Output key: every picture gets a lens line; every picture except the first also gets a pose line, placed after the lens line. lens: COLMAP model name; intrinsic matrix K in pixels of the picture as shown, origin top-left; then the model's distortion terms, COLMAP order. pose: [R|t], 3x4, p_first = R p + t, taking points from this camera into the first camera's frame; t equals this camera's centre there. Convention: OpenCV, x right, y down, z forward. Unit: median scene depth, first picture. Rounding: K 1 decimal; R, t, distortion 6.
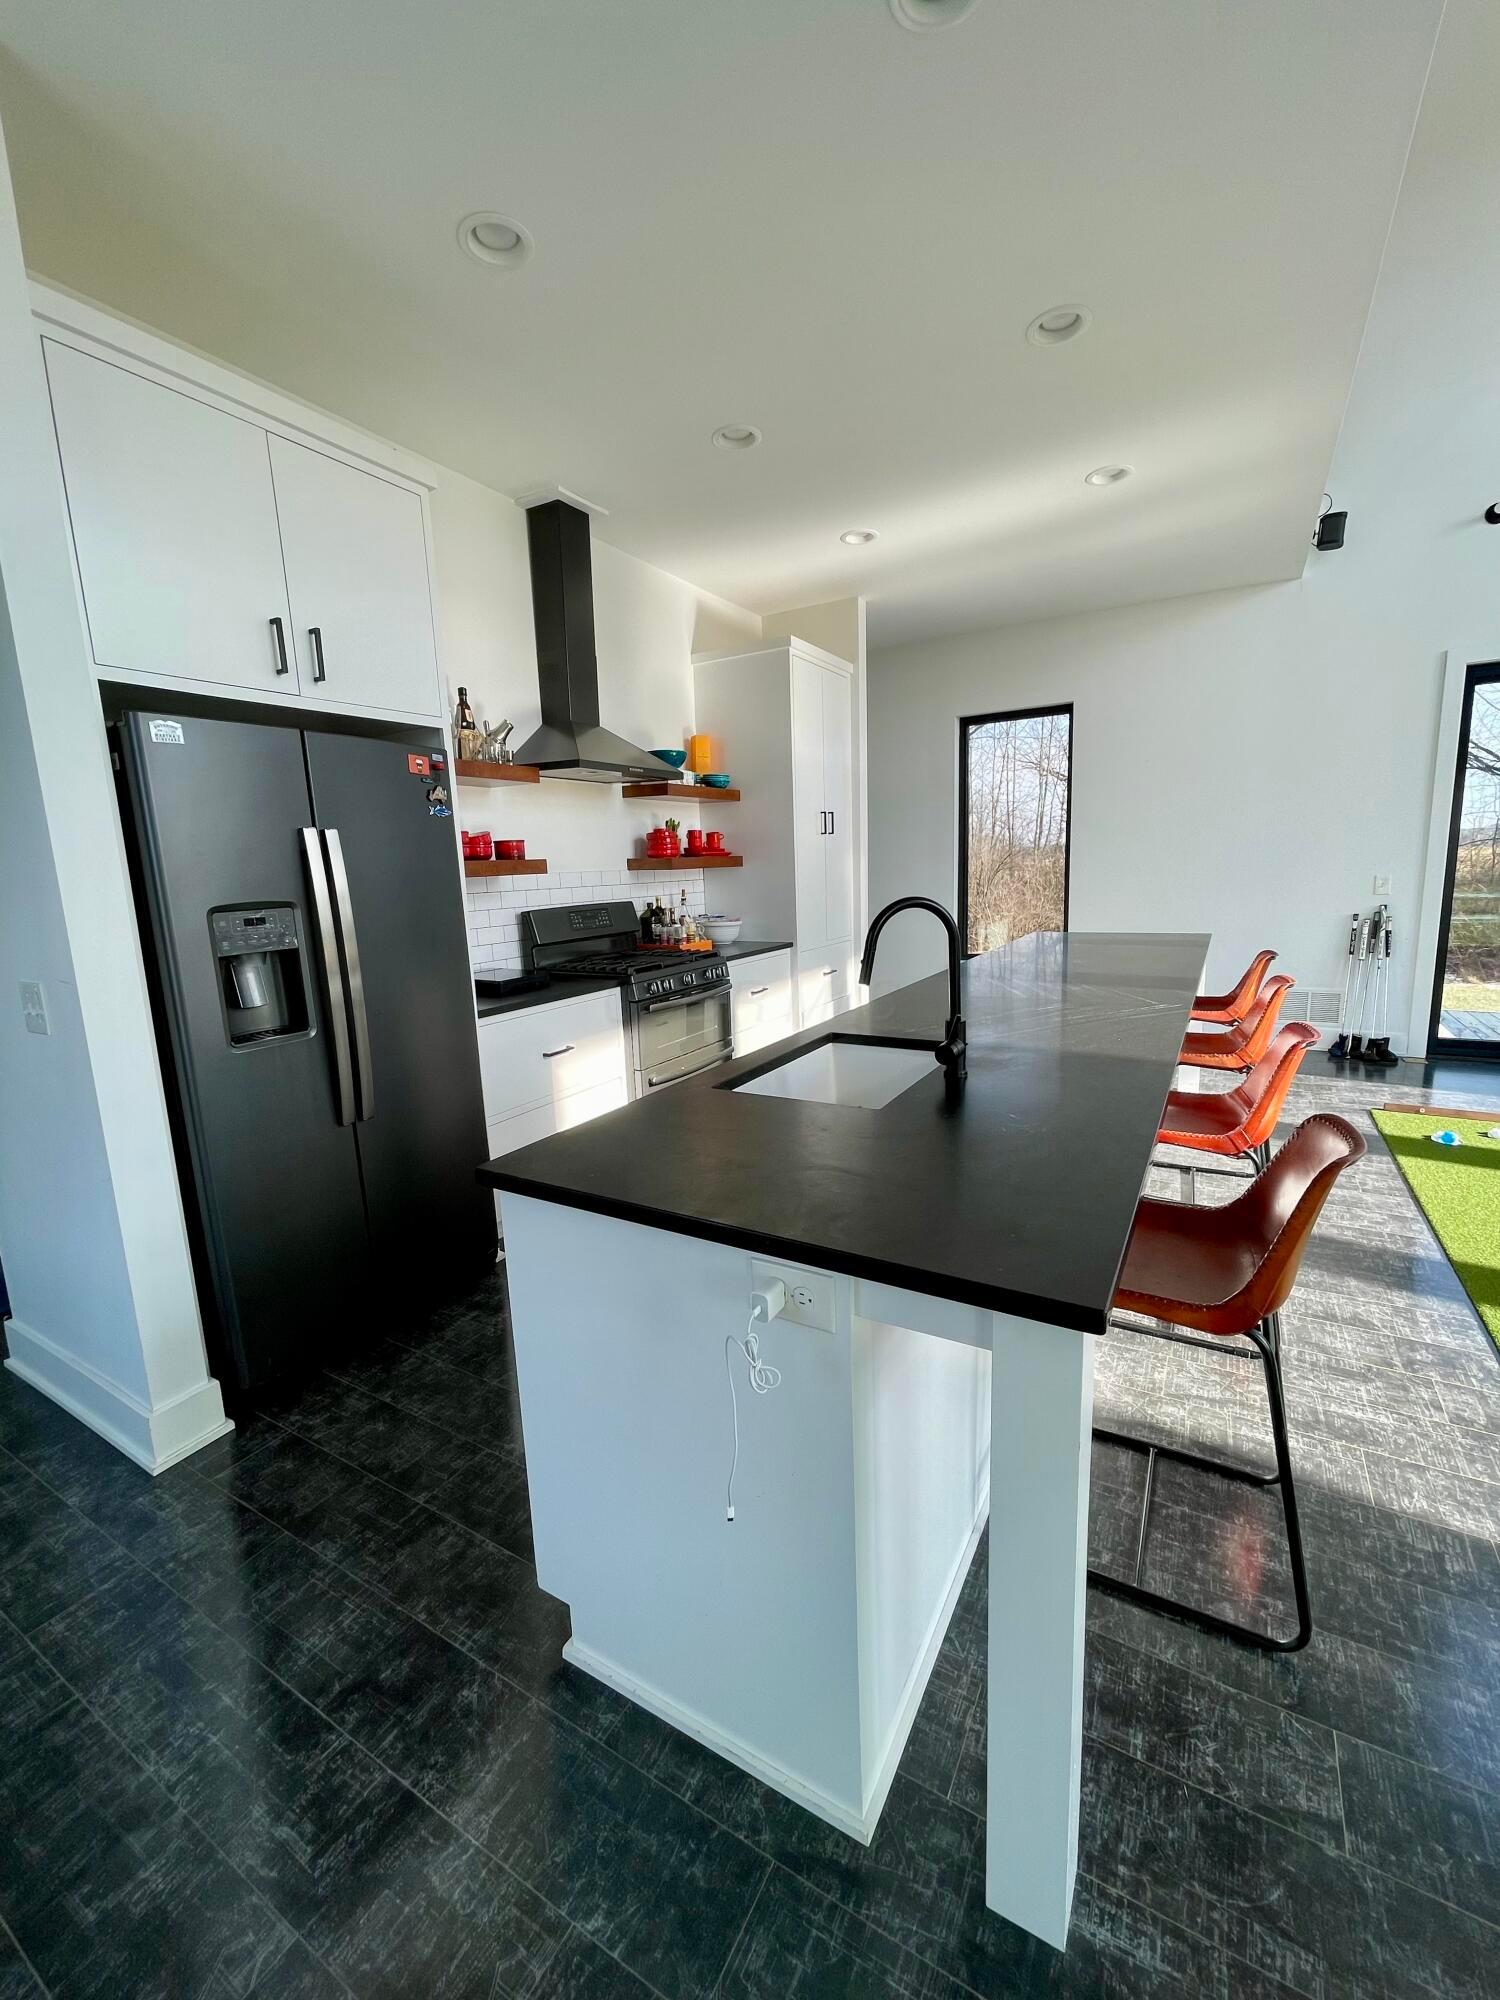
lens RADIAL K [[810.0, 0, 761.5], [0, 810.0, 1004.2], [0, 0, 1]] dist [-0.001146, -0.000147]
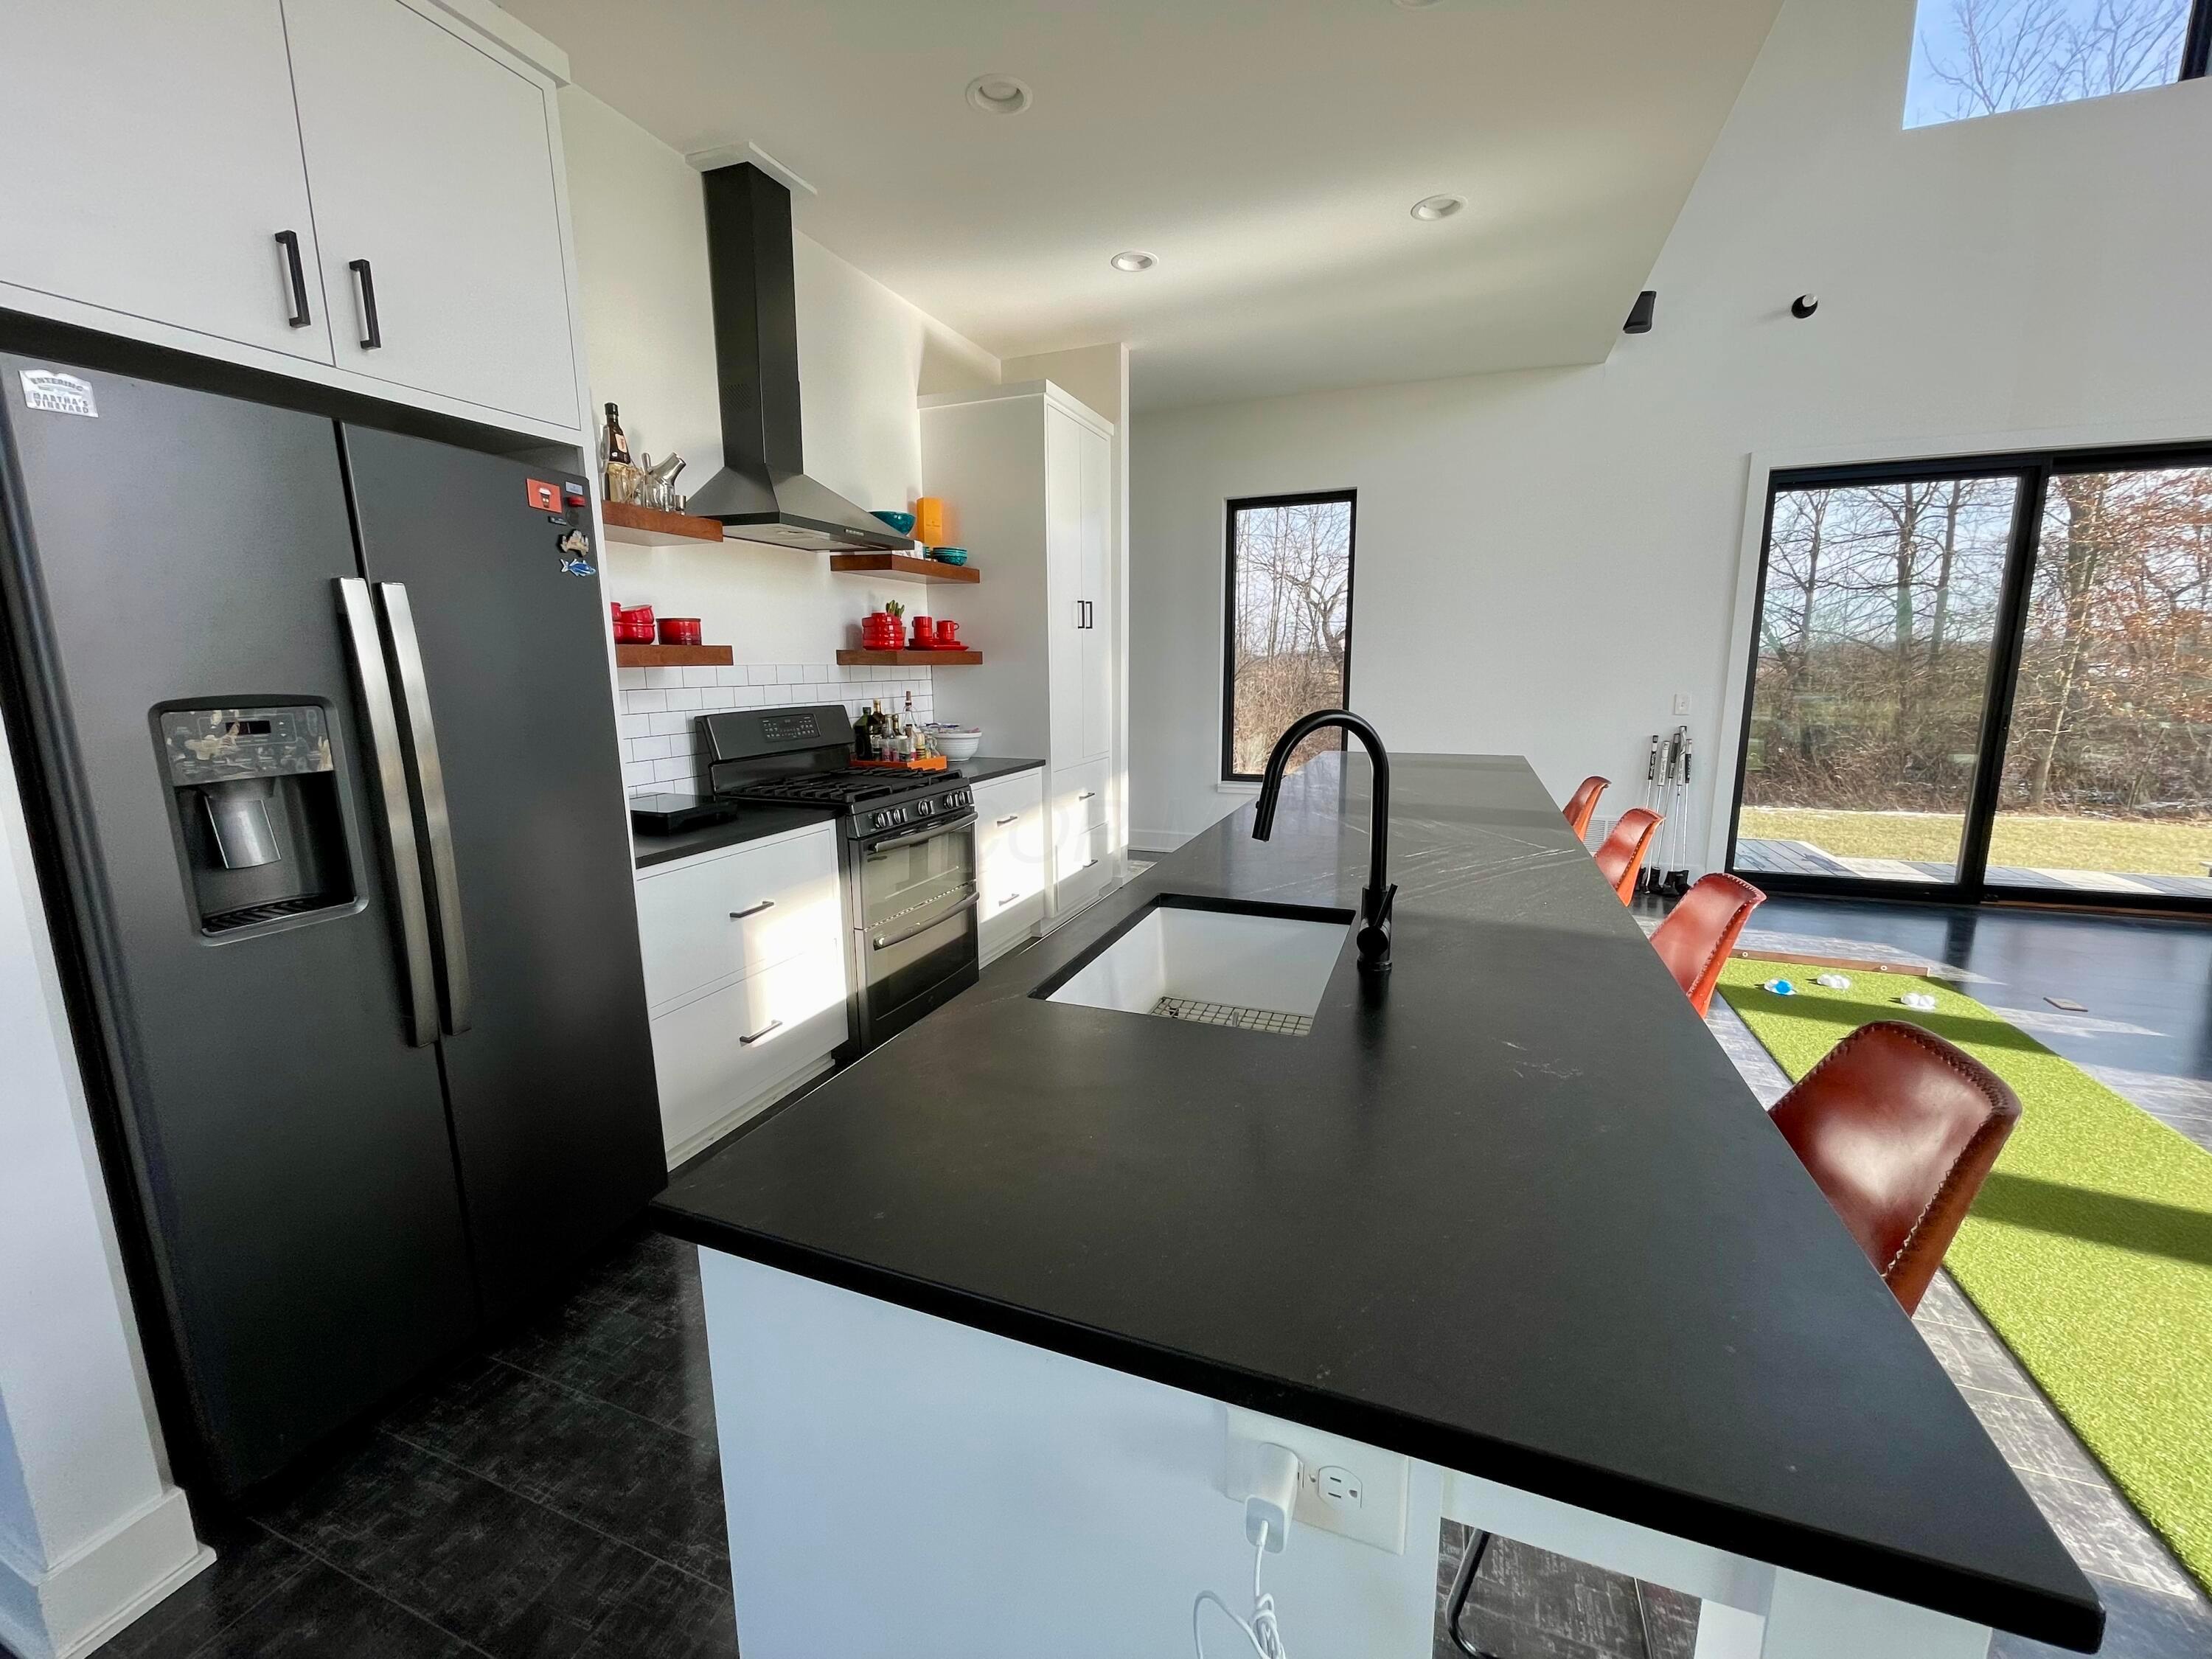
lens RADIAL K [[895.8, 0, 1102.6], [0, 895.8, 824.3], [0, 0, 1]] dist [-0.001146, -0.000147]
pose [[0.988312, 0.000924, 0.152444, -0.054313], [-0.001317, 0.999996, 0.002481, -0.018151], [-0.152441, -0.002653, 0.988309, 0.134713]]
